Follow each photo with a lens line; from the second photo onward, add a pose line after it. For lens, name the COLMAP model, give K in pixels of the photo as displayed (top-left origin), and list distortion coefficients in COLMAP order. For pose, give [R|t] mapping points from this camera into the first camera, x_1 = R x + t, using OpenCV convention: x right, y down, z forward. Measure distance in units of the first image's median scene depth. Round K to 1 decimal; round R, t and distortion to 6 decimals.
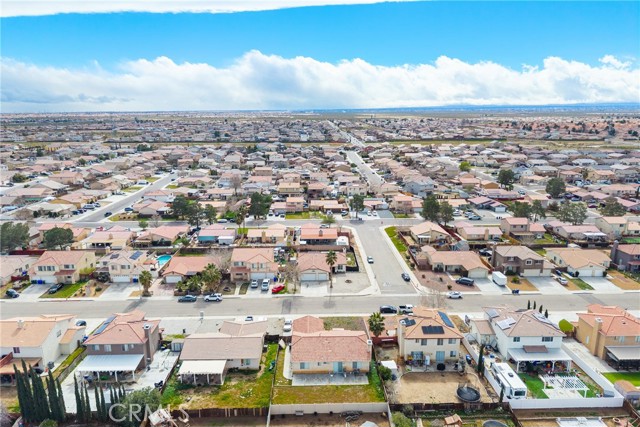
lens RADIAL K [[426.9, 0, 320.0], [0, 426.9, 213.5], [0, 0, 1]] dist [0.011631, -0.003063]
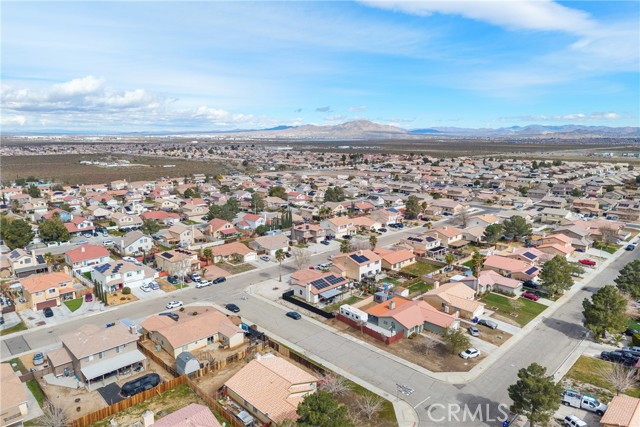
lens RADIAL K [[426.9, 0, 320.0], [0, 426.9, 213.5], [0, 0, 1]] dist [0.011631, -0.003063]
pose [[-0.725812, 0.125446, -0.676358, 0.539721], [-0.160610, 0.925152, 0.343944, -0.312435], [0.668881, 0.358269, -0.651339, 1.351619]]
